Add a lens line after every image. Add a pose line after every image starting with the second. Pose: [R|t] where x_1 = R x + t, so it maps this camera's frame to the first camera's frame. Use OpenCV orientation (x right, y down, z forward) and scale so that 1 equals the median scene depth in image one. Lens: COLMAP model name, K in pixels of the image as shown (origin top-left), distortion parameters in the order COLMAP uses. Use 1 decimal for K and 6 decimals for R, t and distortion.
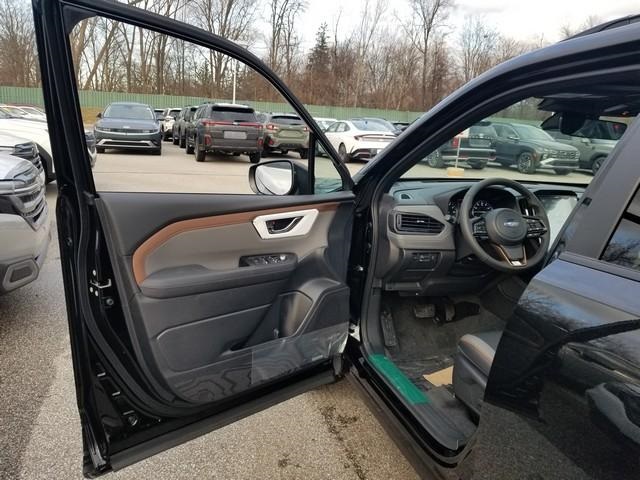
lens RADIAL K [[490.3, 0, 296.2], [0, 490.3, 240.1], [0, 0, 1]] dist [0.002262, -0.003492]
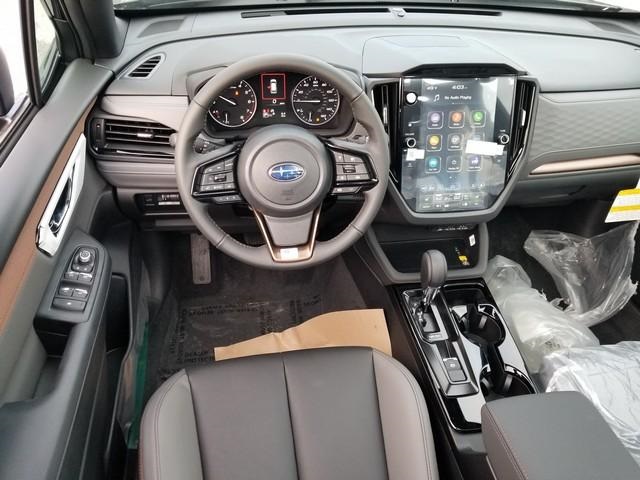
lens RADIAL K [[496.8, 0, 320.0], [0, 496.8, 240.0], [0, 0, 1]] dist [0.008987, -0.000010]
pose [[0.993858, 0.076776, -0.079697, 0.512446], [-0.032300, 0.890081, 0.454656, -0.190644], [0.105843, -0.449290, 0.887094, 0.560076]]
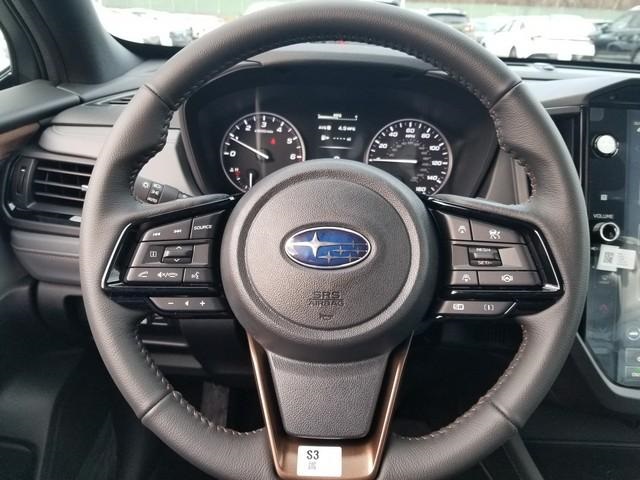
lens RADIAL K [[496.8, 0, 320.0], [0, 496.8, 240.0], [0, 0, 1]] dist [0.008987, -0.000010]
pose [[0.954763, 0.100759, -0.279776, 0.488886], [-0.054220, 0.984060, 0.169368, -0.068178], [0.292382, -0.146537, 0.945008, 0.821806]]
